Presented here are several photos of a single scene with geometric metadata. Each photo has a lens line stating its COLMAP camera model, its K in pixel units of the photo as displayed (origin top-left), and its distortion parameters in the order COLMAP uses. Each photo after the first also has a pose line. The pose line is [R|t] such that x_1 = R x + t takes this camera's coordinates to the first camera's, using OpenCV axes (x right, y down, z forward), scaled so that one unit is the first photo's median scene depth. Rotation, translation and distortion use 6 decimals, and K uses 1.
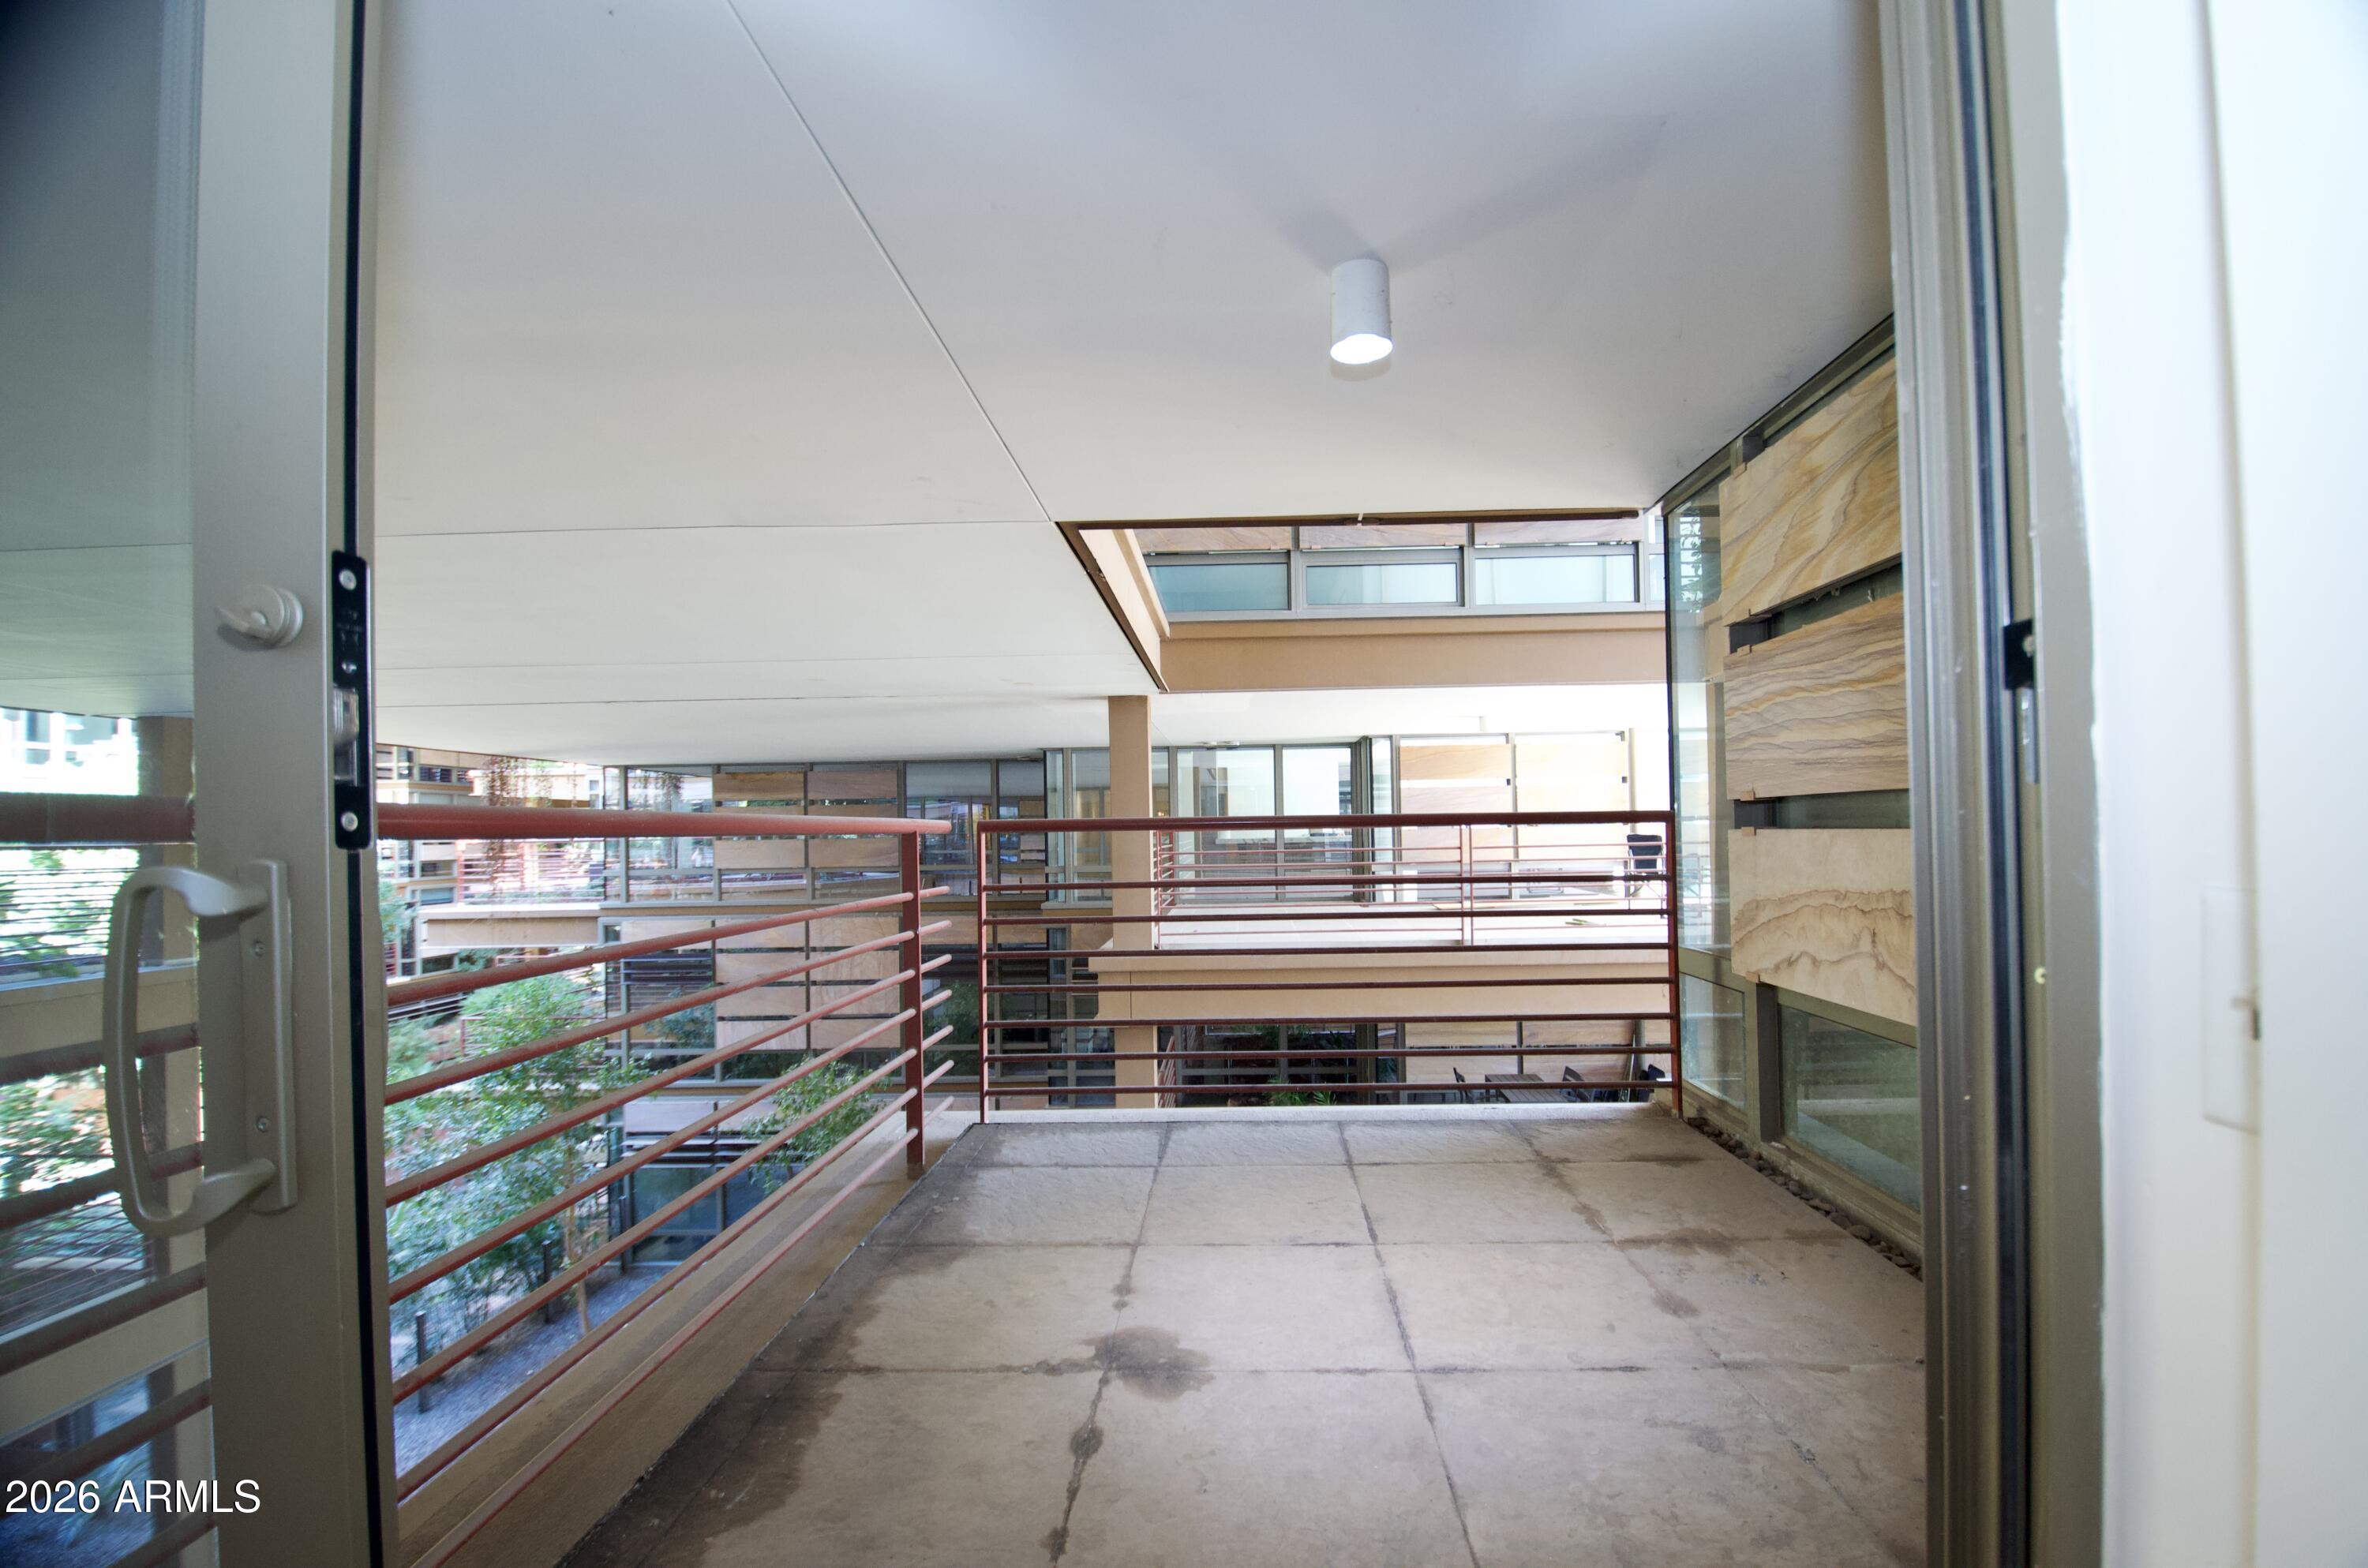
lens RADIAL K [[1050.2, 0, 1218.5], [0, 1050.2, 816.9], [0, 0, 1]] dist [0.013216, -0.025053]
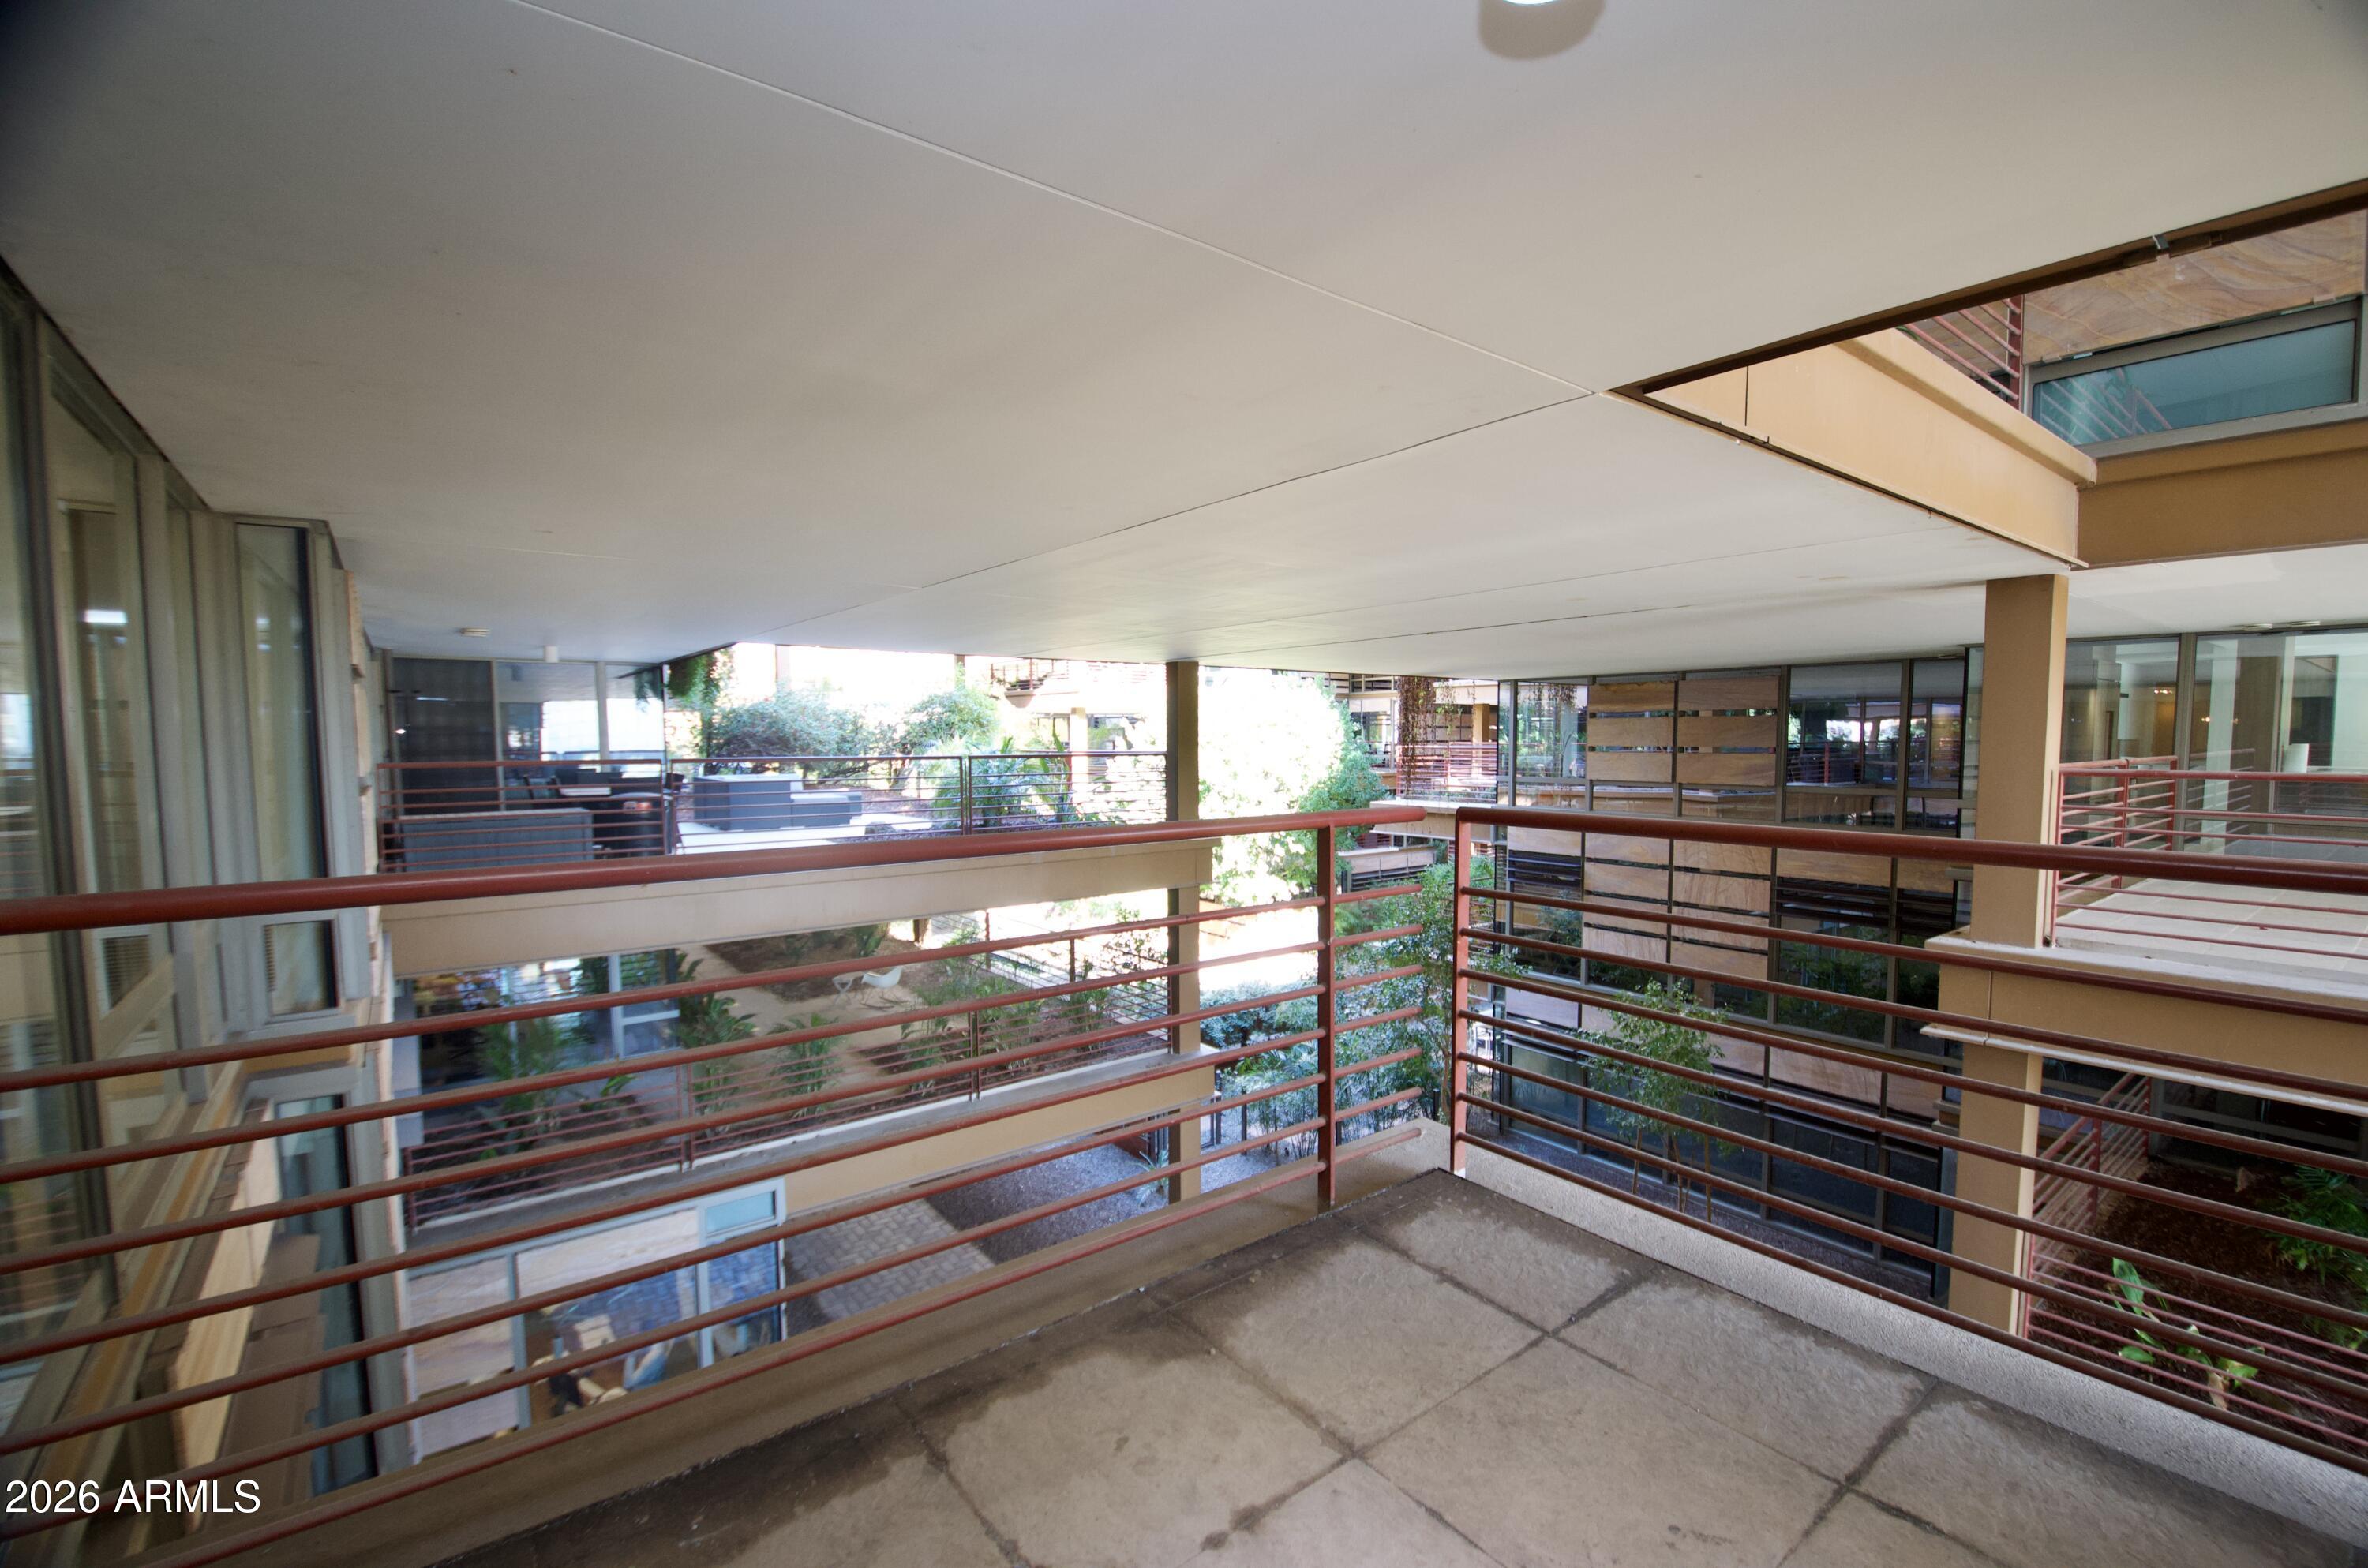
lens RADIAL K [[1026.0, 0, 1222.0], [0, 1026.0, 818.1], [0, 0, 1]] dist [0.015732, -0.022751]
pose [[0.632386, 0.075087, -0.771006, 0.113489], [0.007628, 0.994639, 0.103123, -0.030533], [0.774616, -0.071095, 0.628423, 0.155582]]
